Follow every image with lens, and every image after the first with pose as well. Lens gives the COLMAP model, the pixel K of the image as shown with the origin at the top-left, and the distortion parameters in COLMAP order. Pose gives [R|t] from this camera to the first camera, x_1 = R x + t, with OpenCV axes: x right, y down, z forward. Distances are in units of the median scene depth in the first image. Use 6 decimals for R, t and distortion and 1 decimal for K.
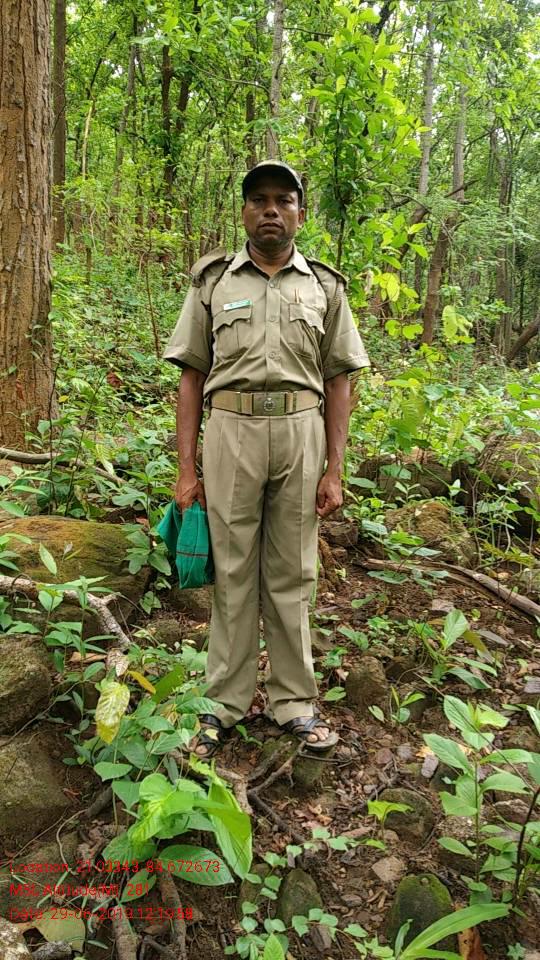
lens RADIAL K [[728.8, 0, 270.0], [0, 728.8, 480.0], [0, 0, 1]] dist [0.005952, 0.003973]
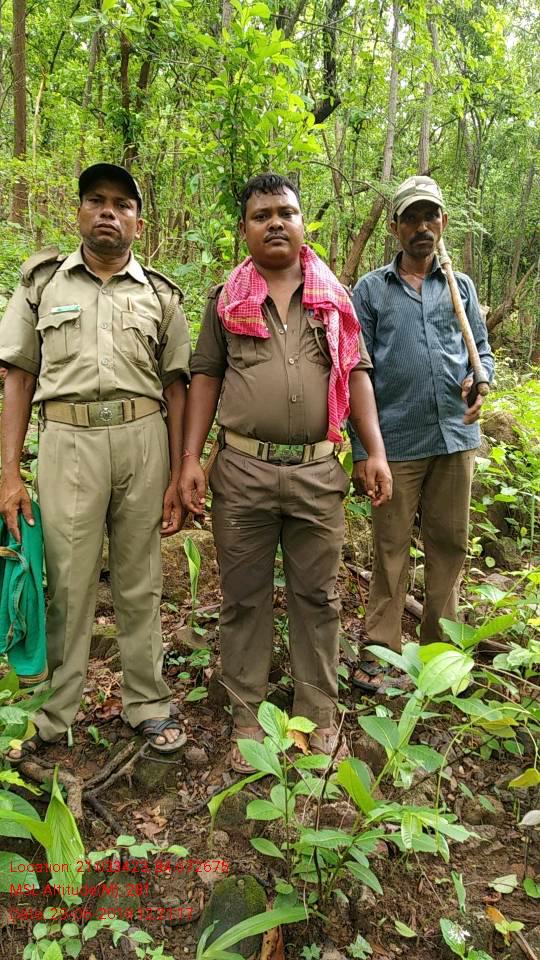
lens RADIAL K [[728.8, 0, 270.0], [0, 728.8, 480.0], [0, 0, 1]] dist [0.005952, 0.003973]
pose [[0.999423, 0.010376, 0.032338, 0.170909], [-0.011188, 0.999624, 0.025048, -0.033521], [-0.032066, -0.025396, 0.999163, -0.008752]]
